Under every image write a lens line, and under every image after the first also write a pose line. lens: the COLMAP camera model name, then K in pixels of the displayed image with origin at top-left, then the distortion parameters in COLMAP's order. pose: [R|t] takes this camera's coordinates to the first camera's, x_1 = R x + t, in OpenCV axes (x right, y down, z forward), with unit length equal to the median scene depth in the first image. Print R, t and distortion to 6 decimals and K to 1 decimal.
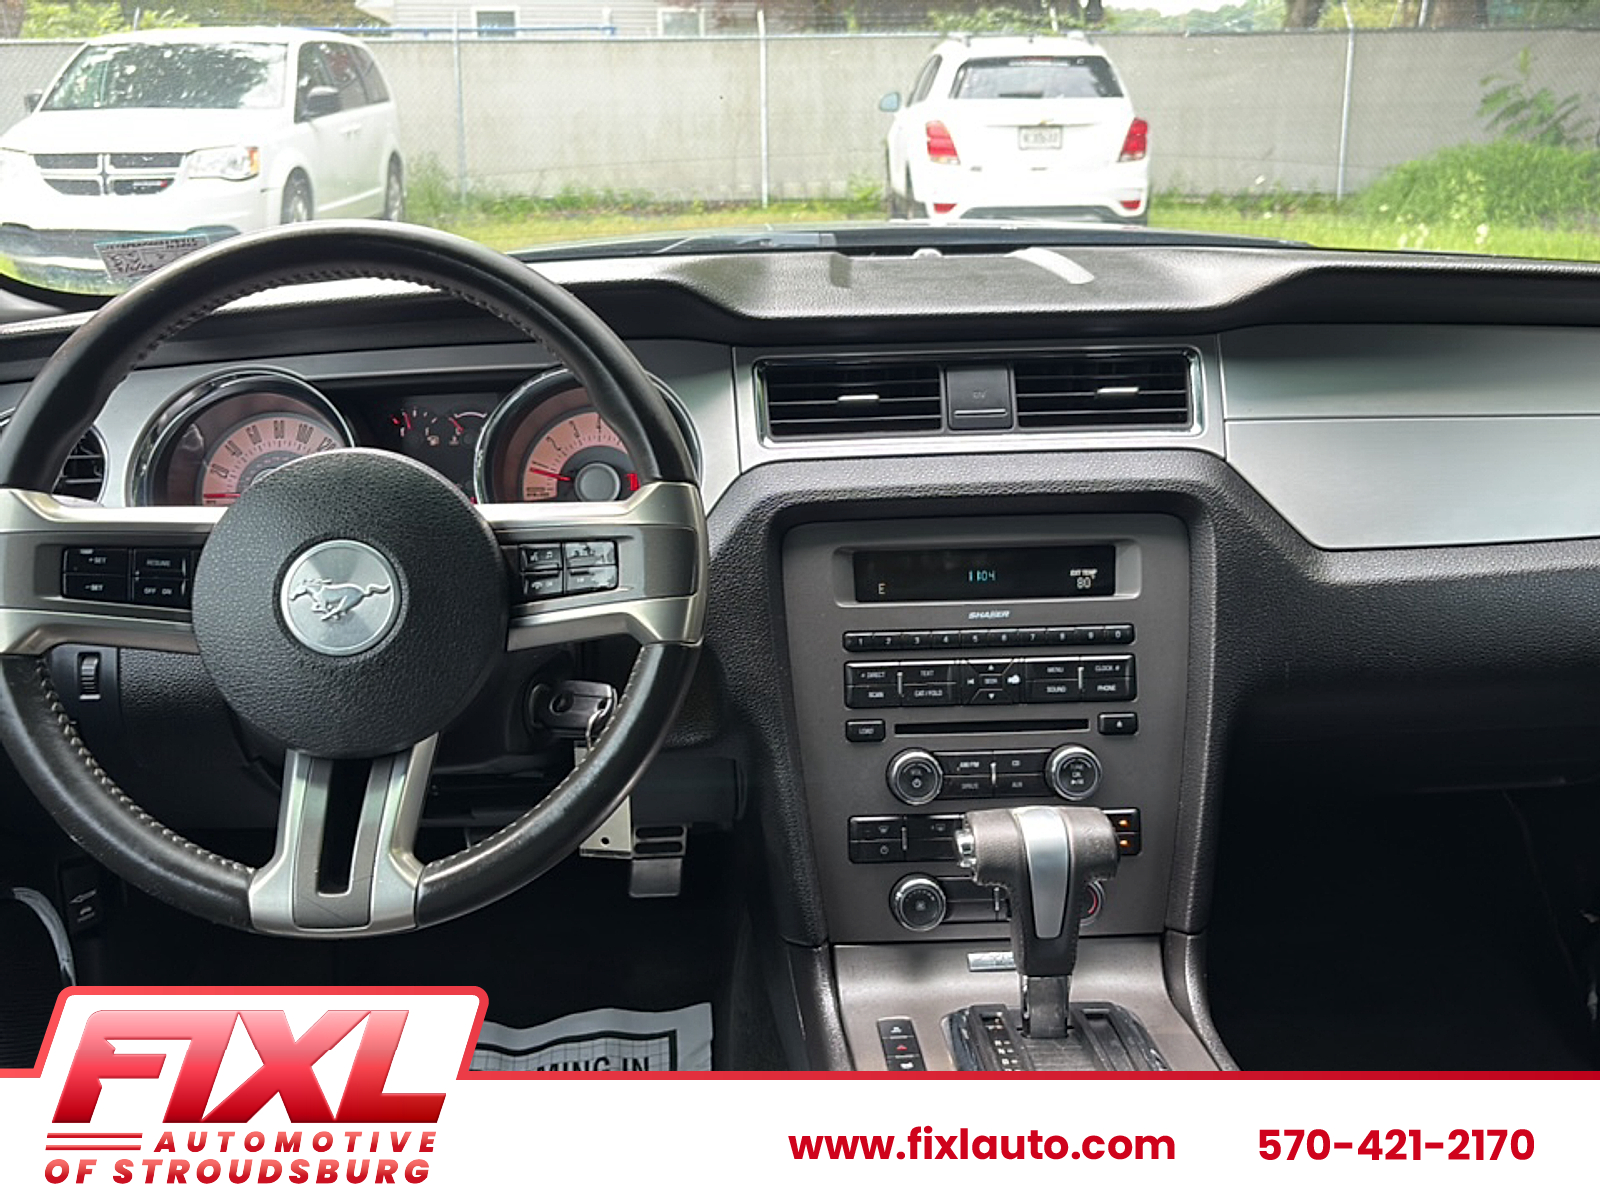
lens RADIAL K [[1481.7, 0, 773.7], [0, 1481.7, 595.9], [0, 0, 1]] dist [0.070205, -0.158729]
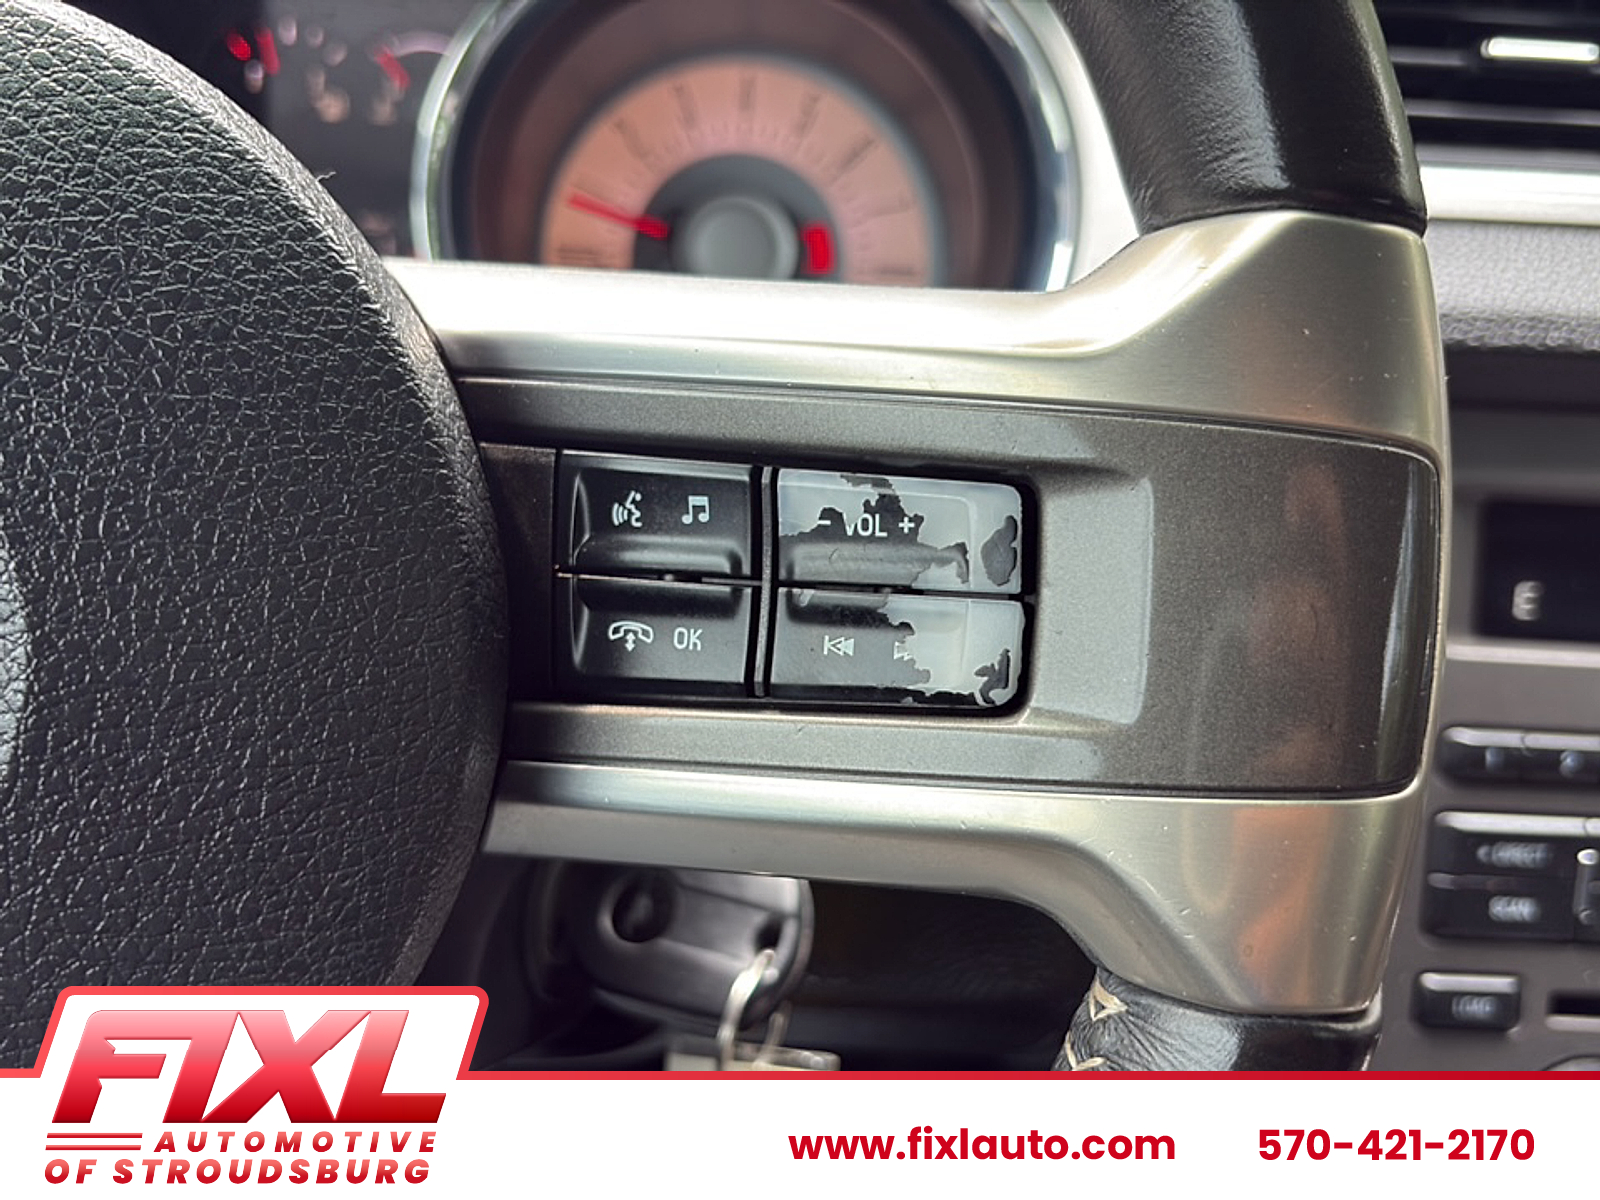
lens RADIAL K [[1631.9, 0, 800.0], [0, 1631.9, 600.0], [0, 0, 1]] dist [0.036096, -0.005317]
pose [[0.996471, 0.081814, 0.018746, -0.115076], [-0.083354, 0.990805, 0.106569, -0.034448], [-0.009855, -0.107755, 0.994129, 0.624141]]
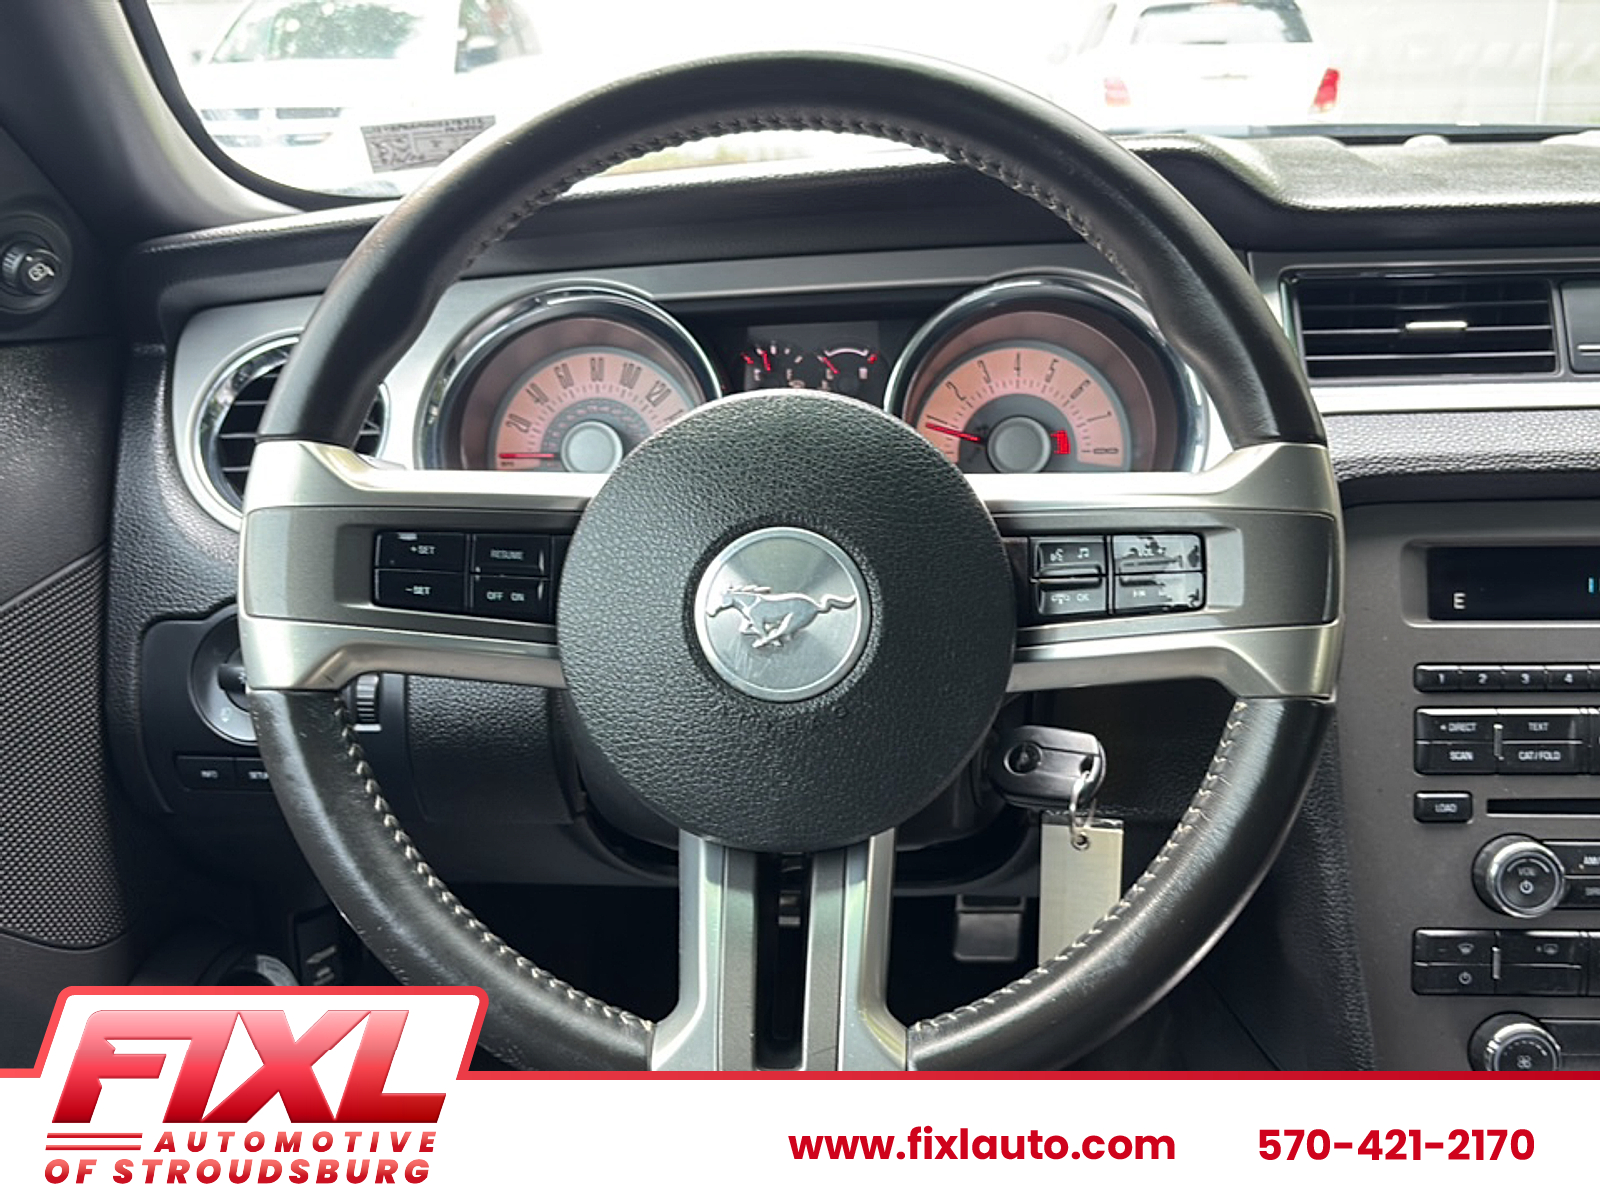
lens RADIAL K [[1515.3, 0, 800.0], [0, 1515.3, 600.0], [0, 0, 1]] dist [0.109608, -0.227572]
pose [[0.996230, 0.021733, -0.083980, -0.181286], [-0.019797, 0.999520, 0.023811, -0.016851], [0.084457, -0.022059, 0.996183, 0.265236]]
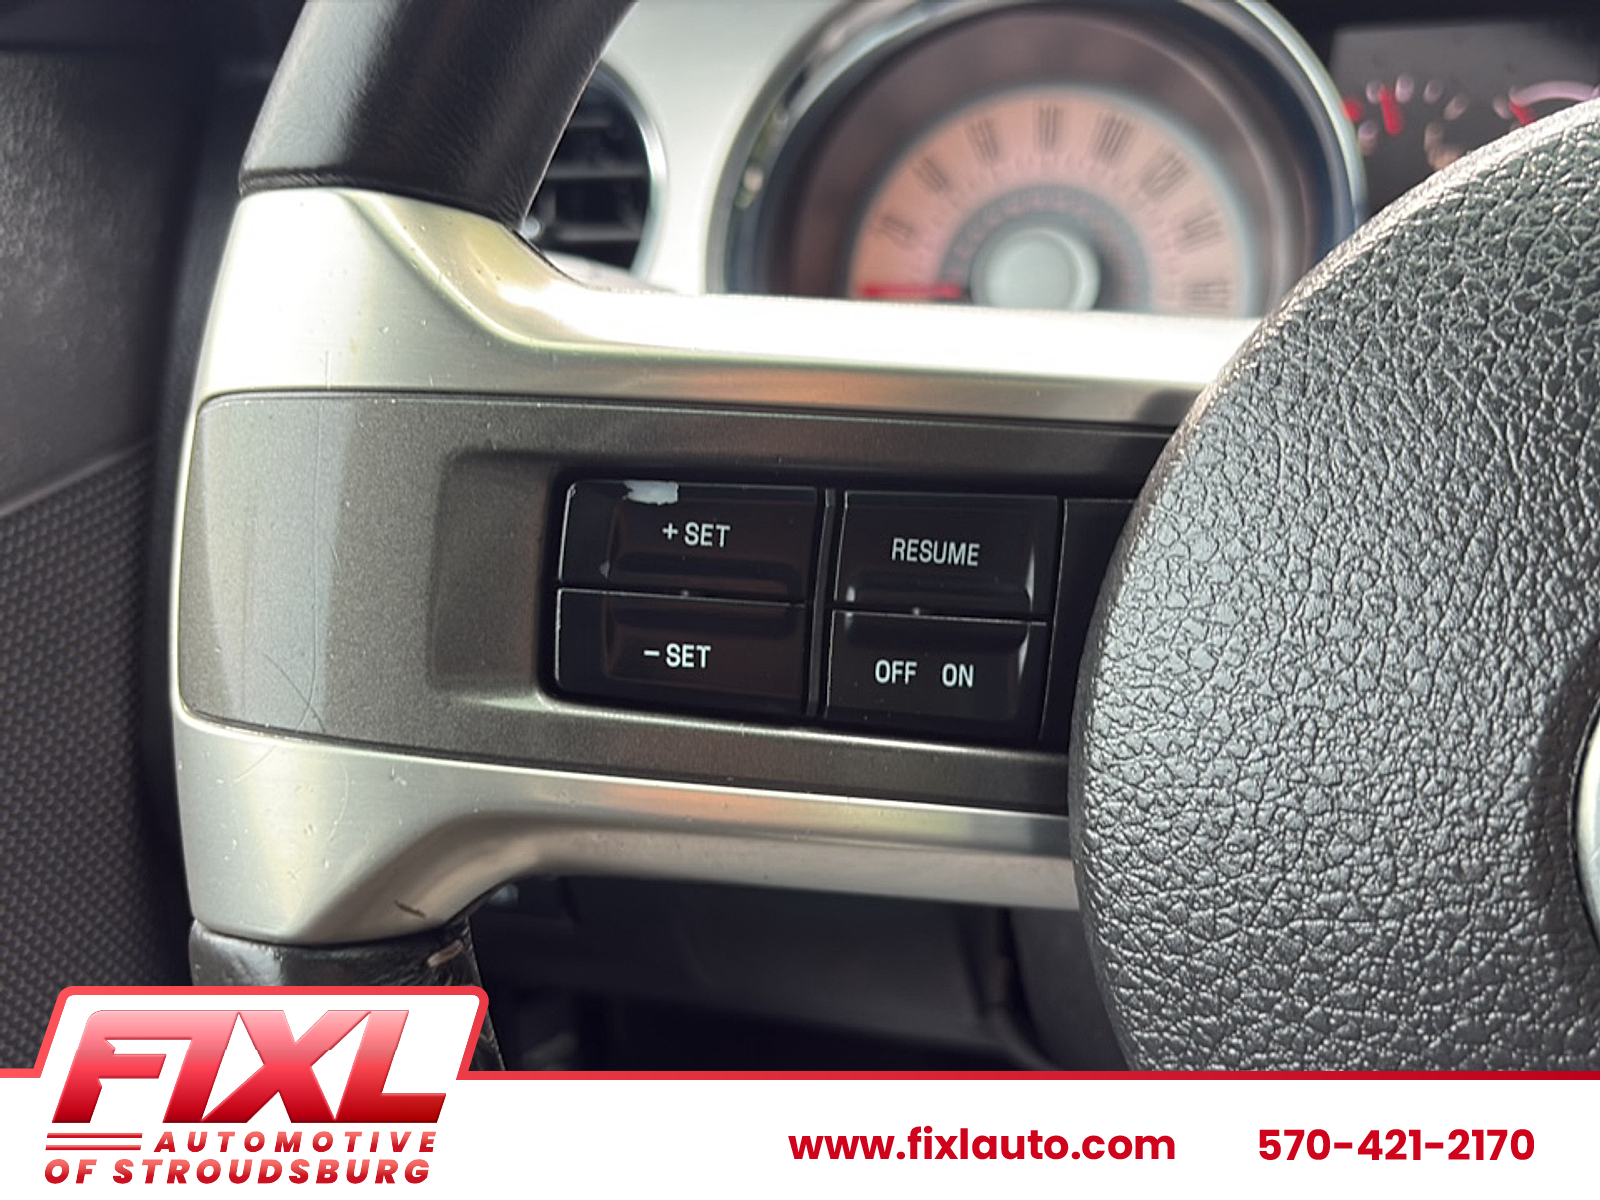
lens RADIAL K [[1631.9, 0, 800.0], [0, 1631.9, 600.0], [0, 0, 1]] dist [0.036096, -0.005317]
pose [[0.958159, 0.090066, -0.271697, -0.297640], [-0.061997, 0.991974, 0.110197, -0.033615], [0.279441, -0.088742, 0.956053, 0.617714]]
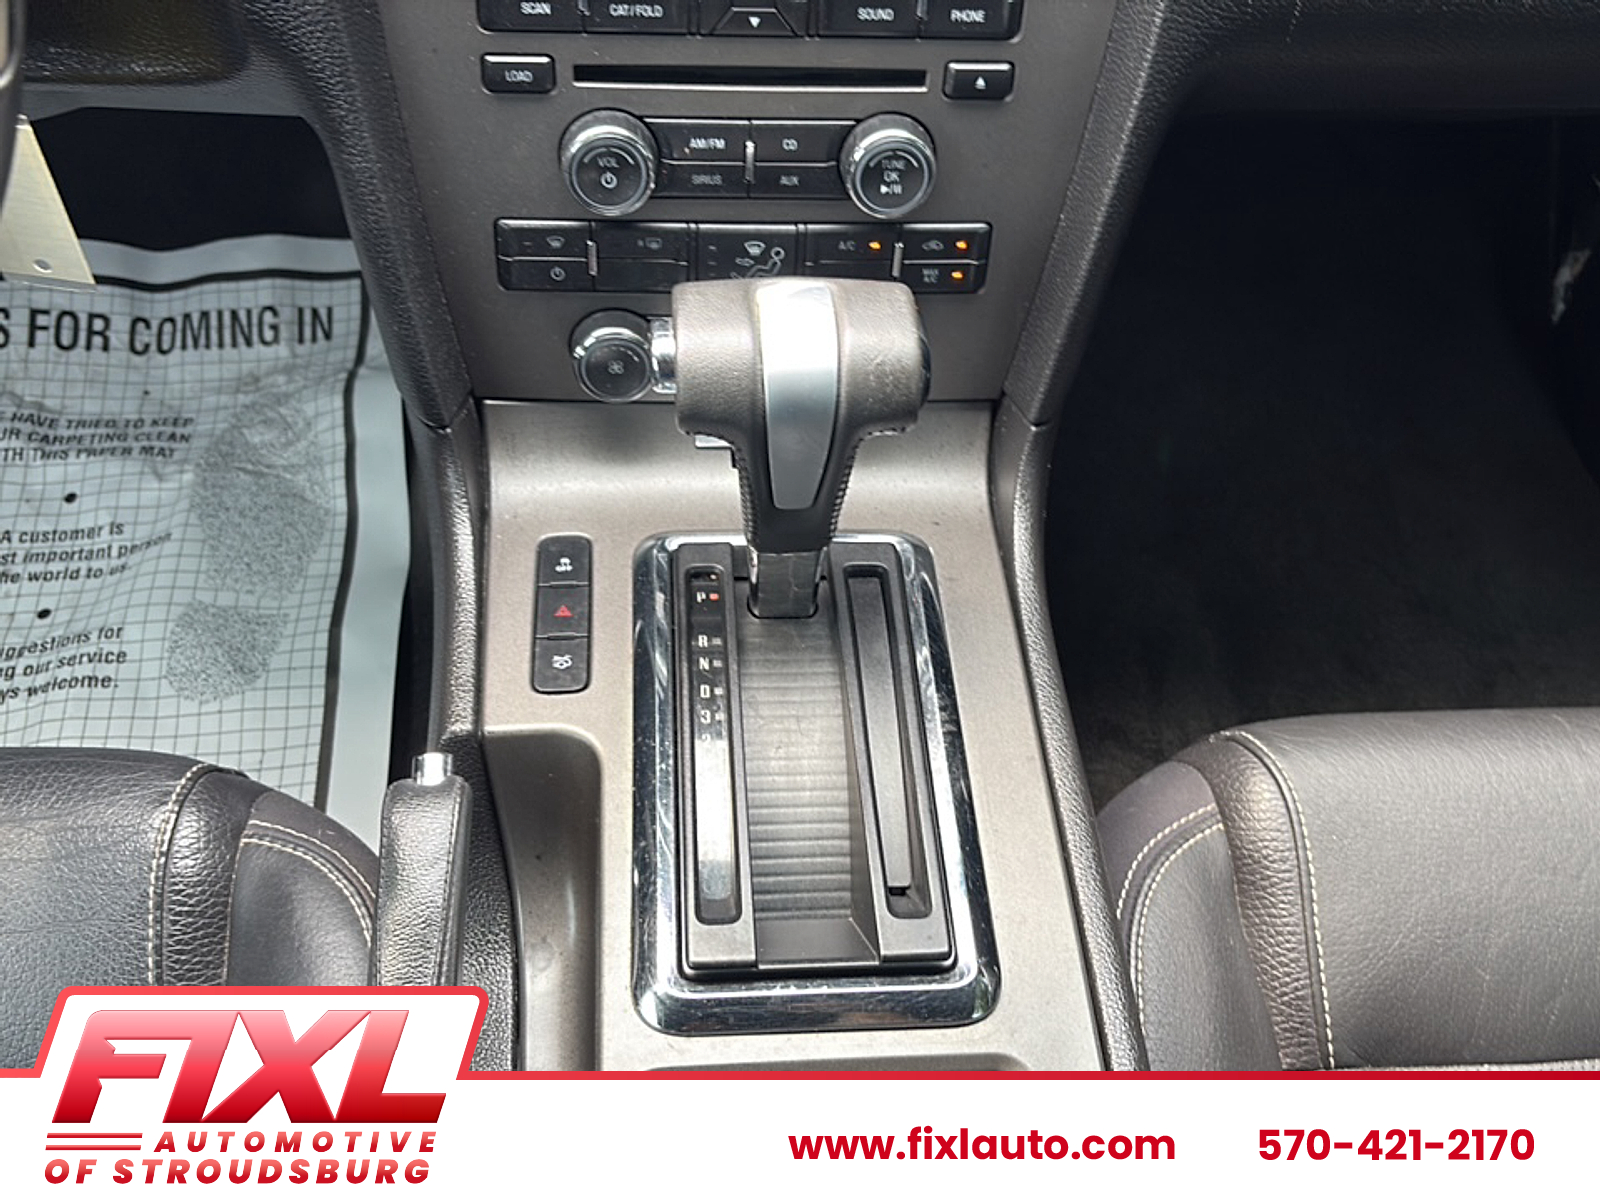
lens RADIAL K [[1561.5, 0, 800.0], [0, 1561.5, 600.0], [0, 0, 1]] dist [-0.004284, 0.013636]
pose [[0.994817, 0.018442, 0.099999, 0.111780], [-0.077000, 0.778925, 0.622372, -0.123125], [-0.066414, -0.626846, 0.776308, 0.434759]]
